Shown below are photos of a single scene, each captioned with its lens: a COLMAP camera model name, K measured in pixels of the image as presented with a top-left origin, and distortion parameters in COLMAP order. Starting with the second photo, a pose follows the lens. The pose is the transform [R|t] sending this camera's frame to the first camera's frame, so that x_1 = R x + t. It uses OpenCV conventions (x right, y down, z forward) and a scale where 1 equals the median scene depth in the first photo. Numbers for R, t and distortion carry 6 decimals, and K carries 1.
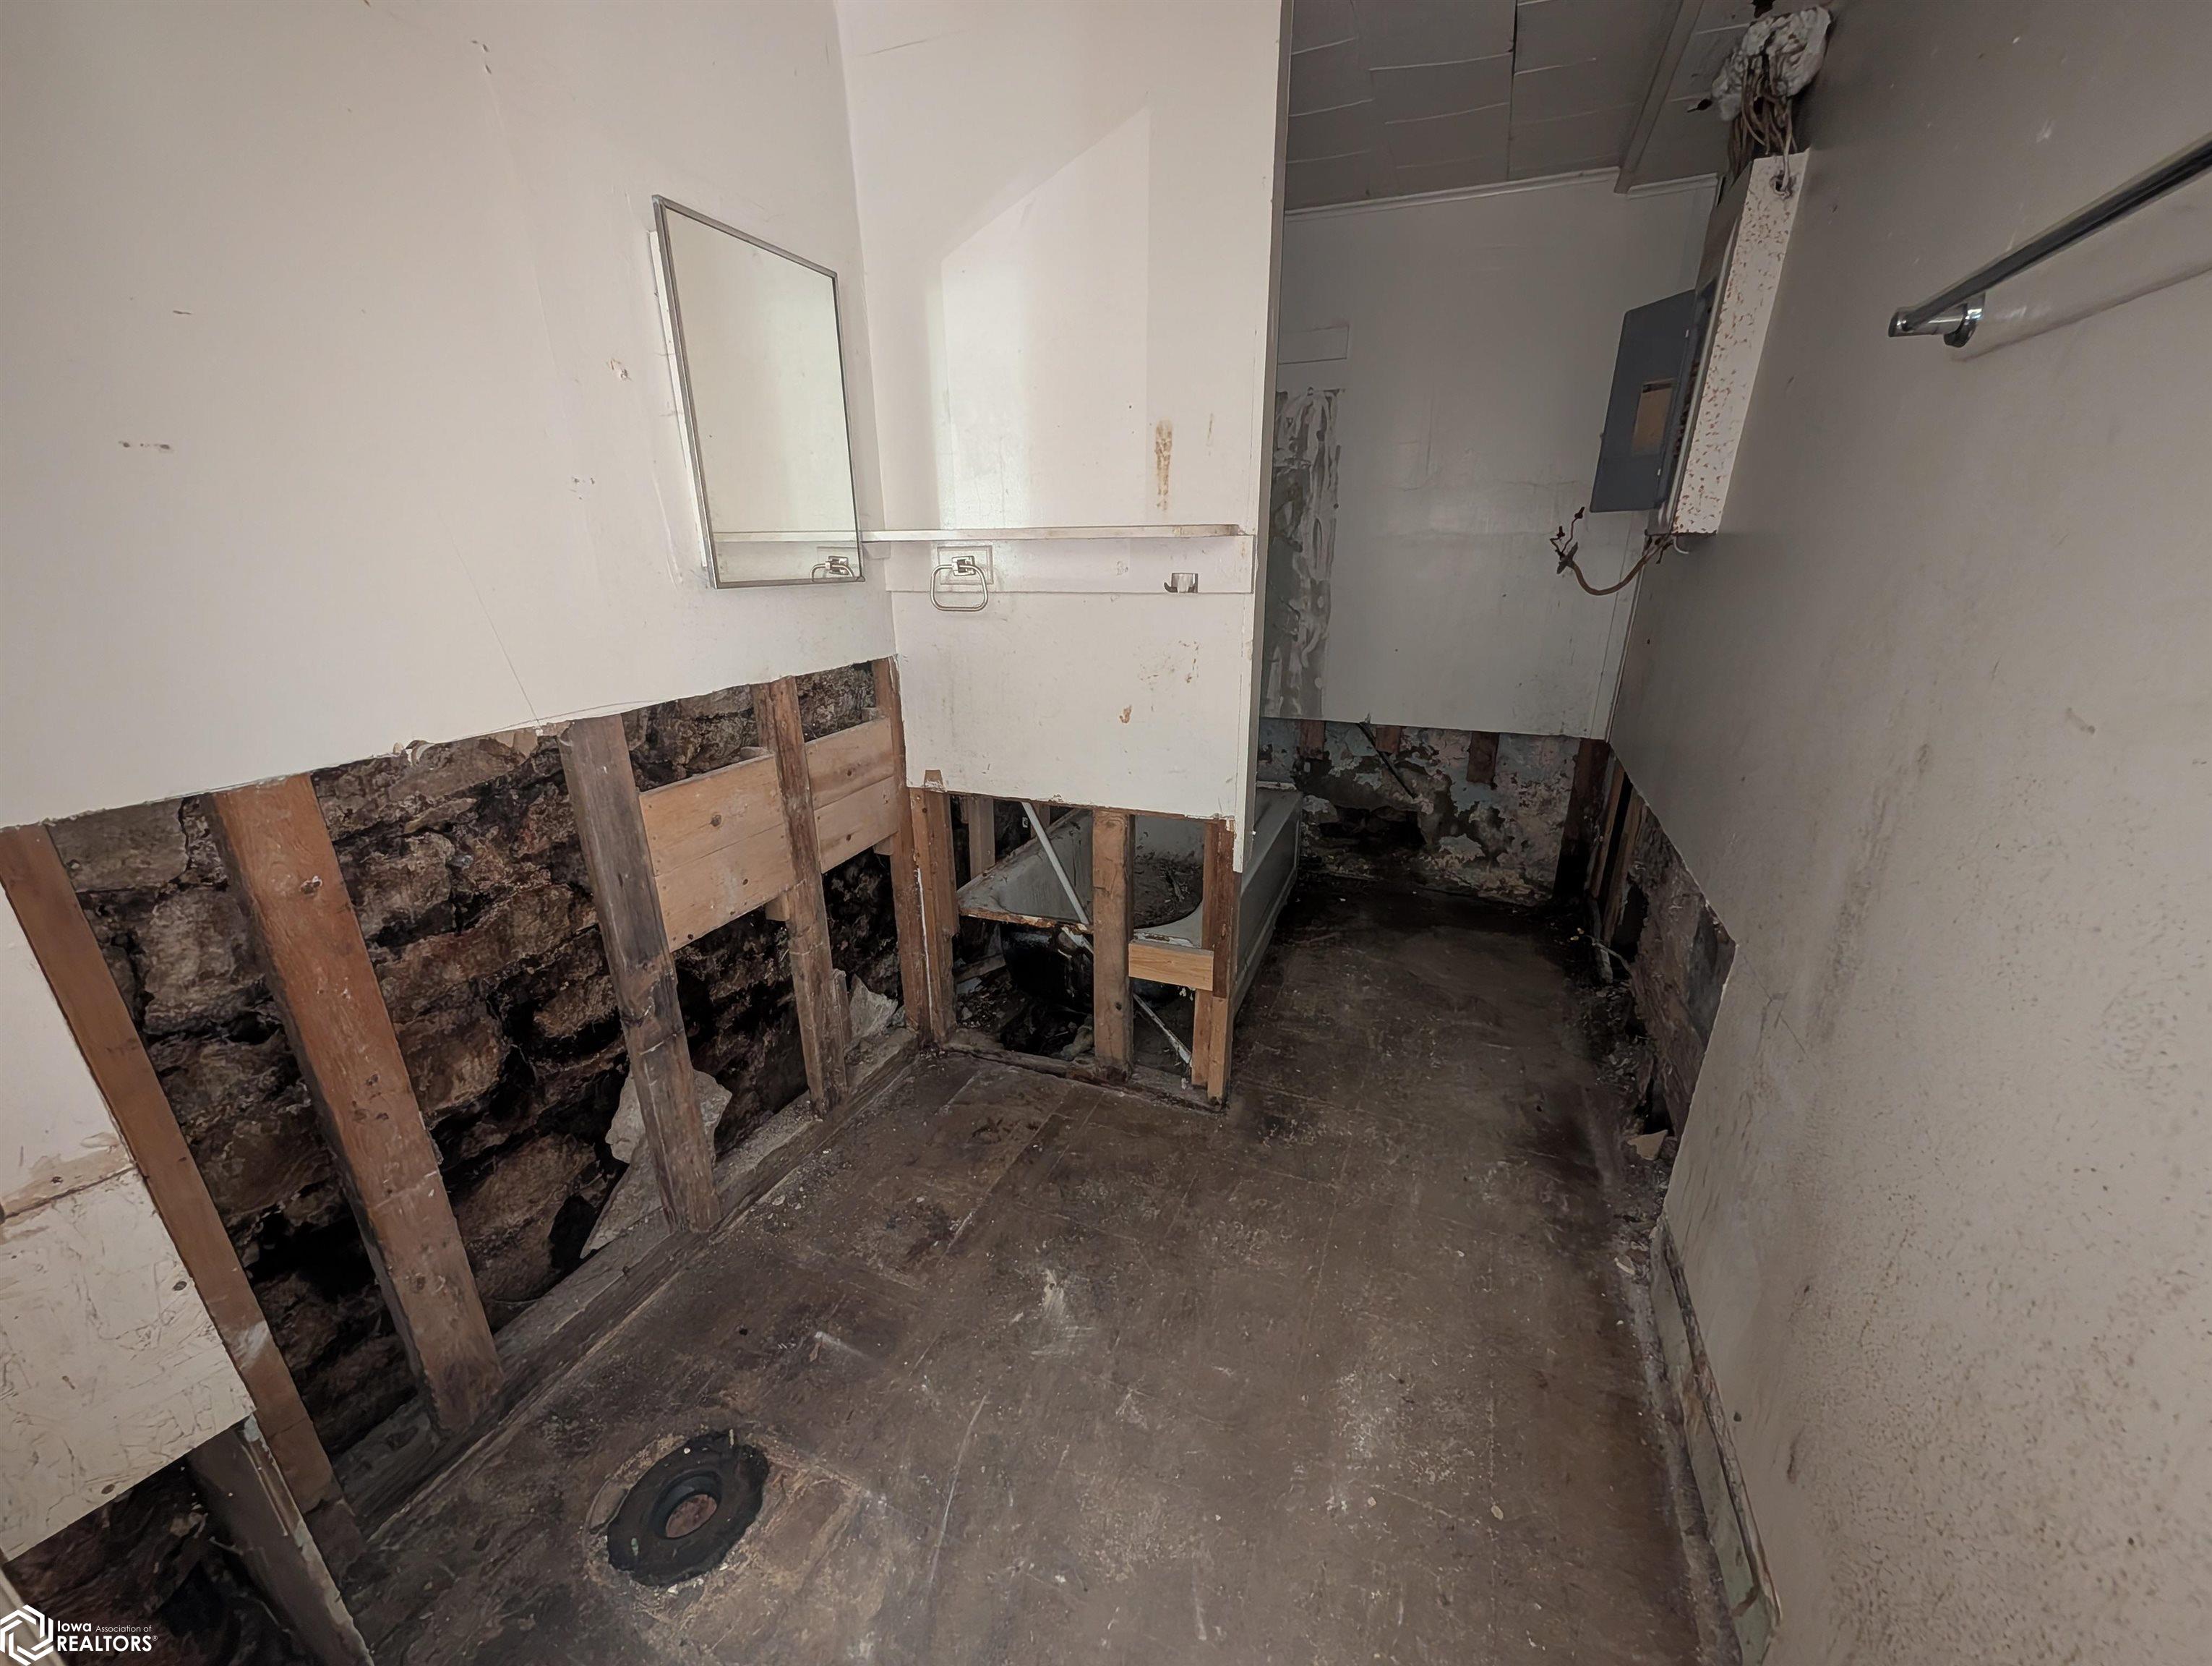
lens RADIAL K [[845.0, 0, 1104.5], [0, 845.0, 839.2], [0, 0, 1]] dist [-0.000354, 0.000637]
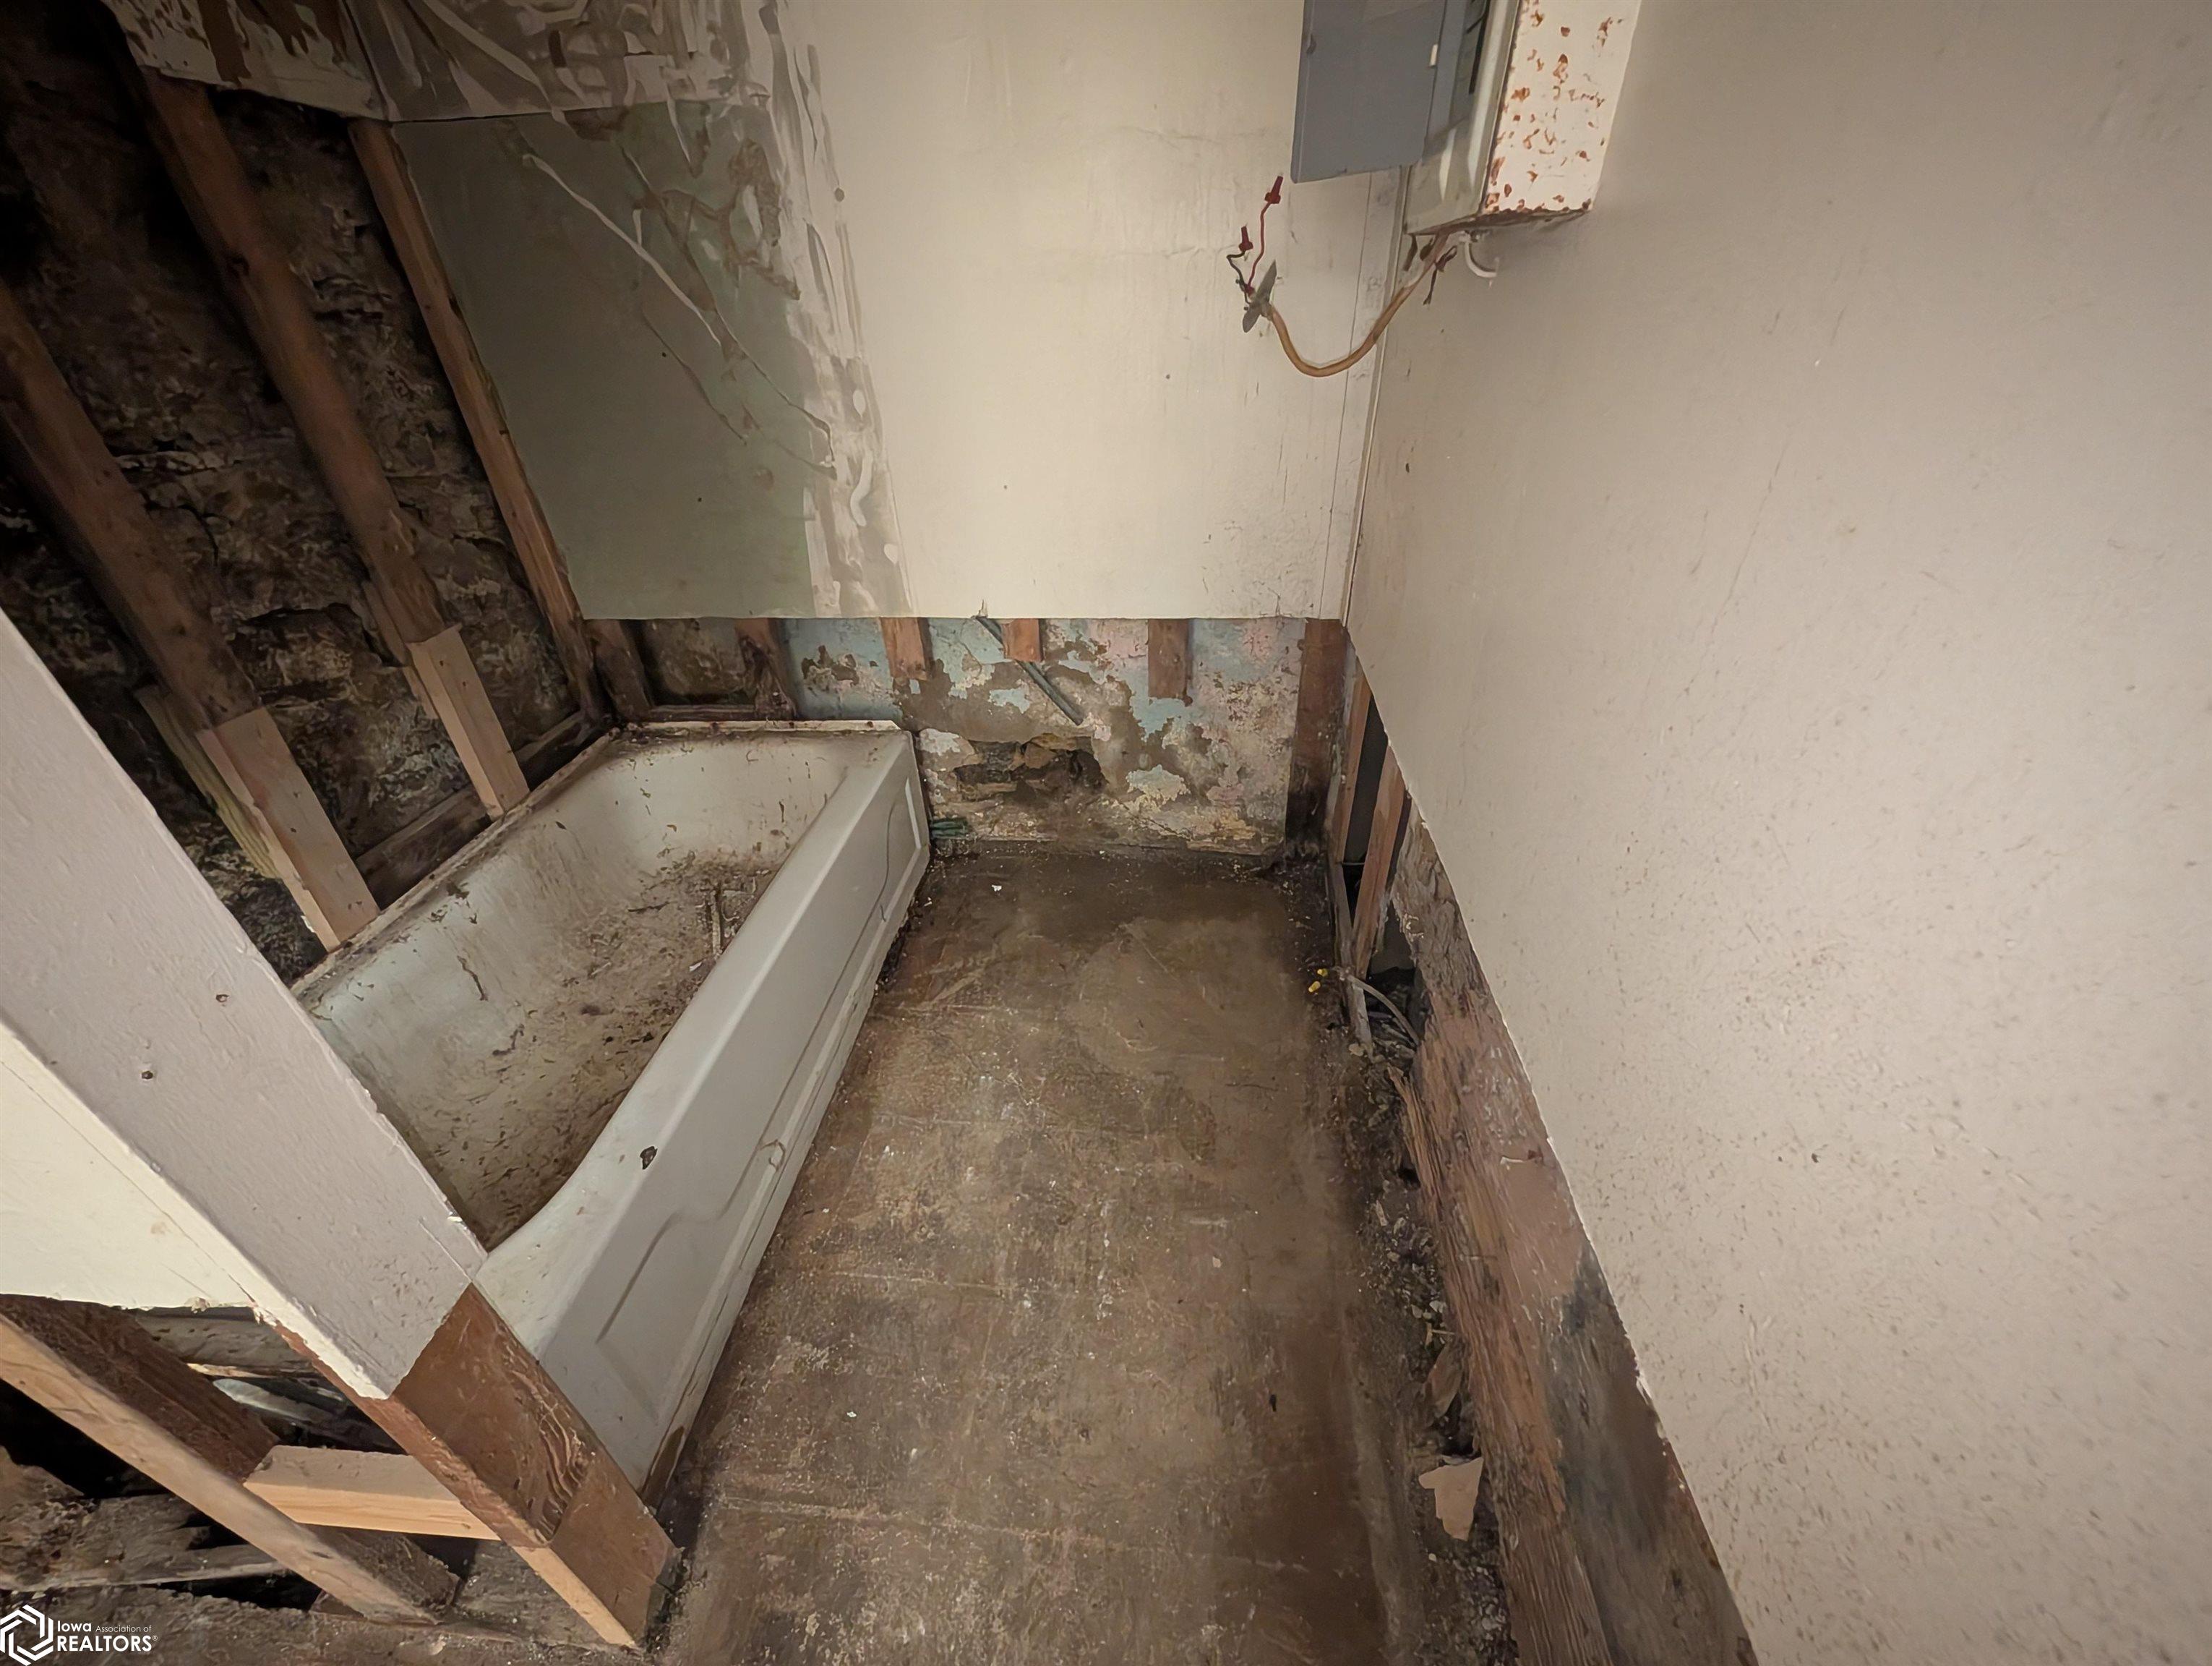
lens RADIAL K [[845.0, 0, 1104.5], [0, 845.0, 839.2], [0, 0, 1]] dist [-0.000354, 0.000637]
pose [[0.955857, -0.178315, 0.233542, 0.223341], [0.118318, 0.961102, 0.249566, -0.124539], [-0.268959, -0.210917, 0.939774, 0.379391]]
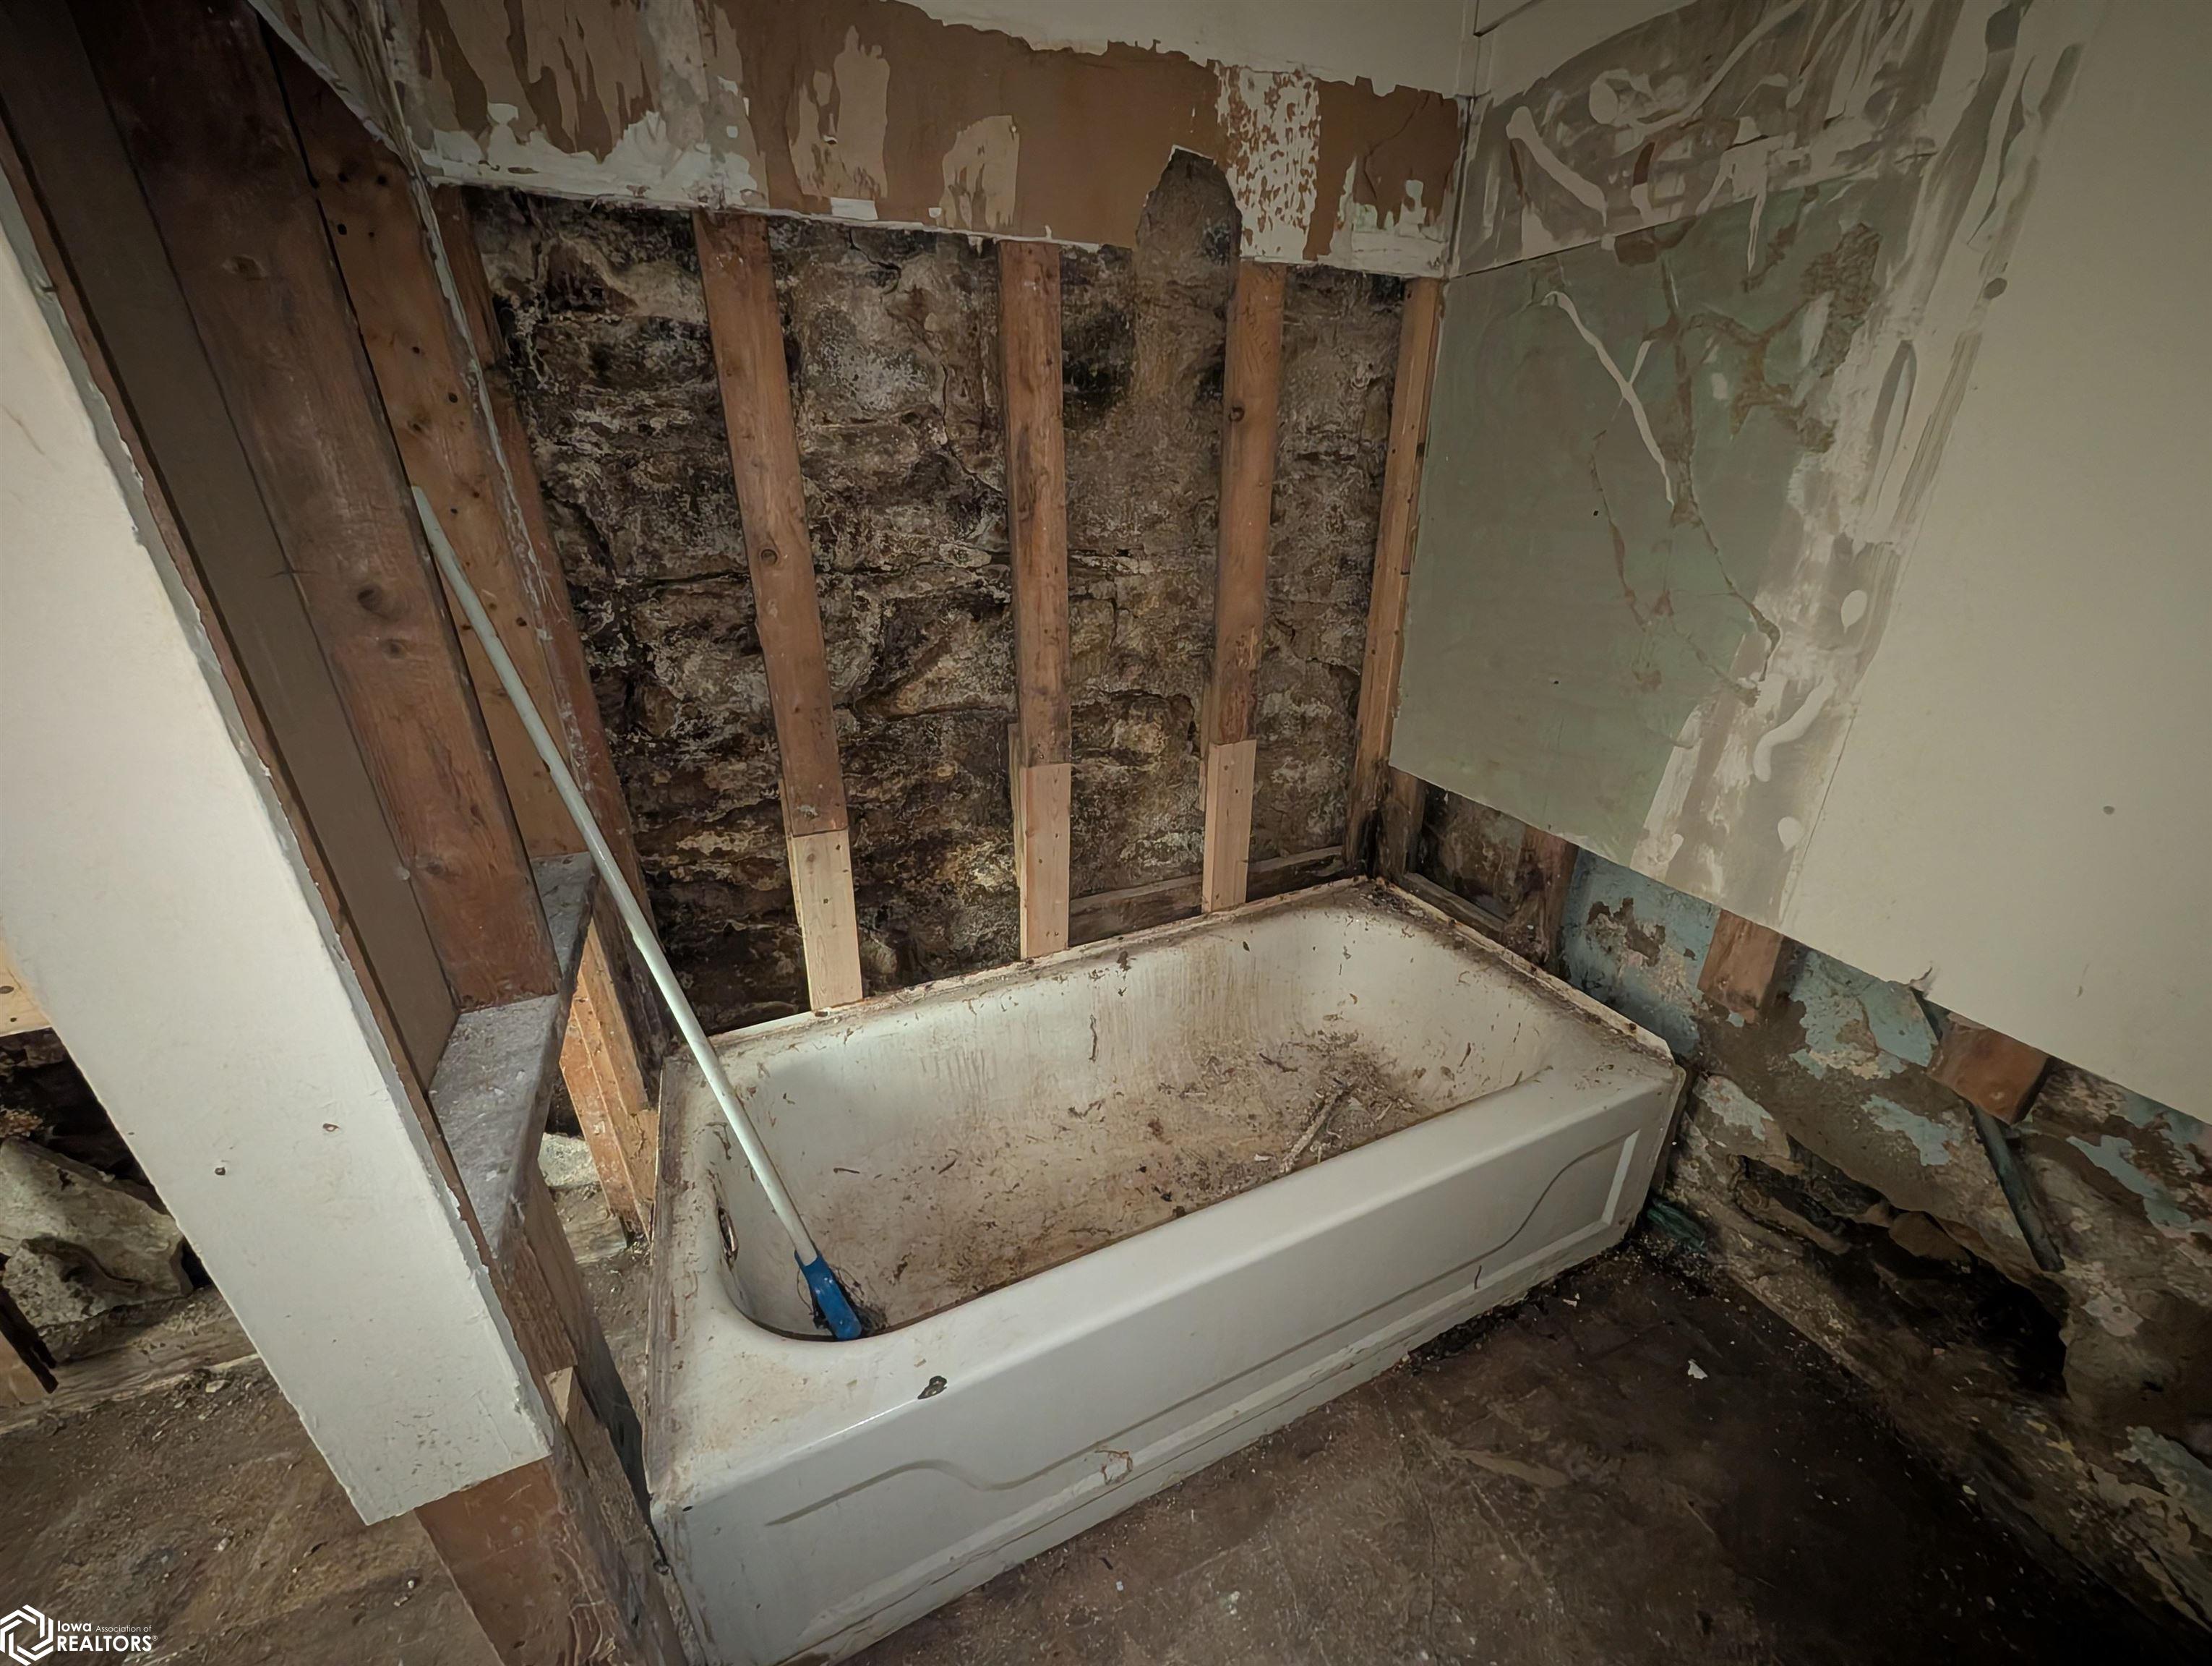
lens RADIAL K [[845.0, 0, 1104.5], [0, 845.0, 839.2], [0, 0, 1]] dist [-0.000354, 0.000637]
pose [[0.715071, 0.286945, -0.637445, 0.275253], [-0.224409, 0.957834, 0.179431, -0.181497], [0.662053, 0.014743, 0.749312, 0.539979]]
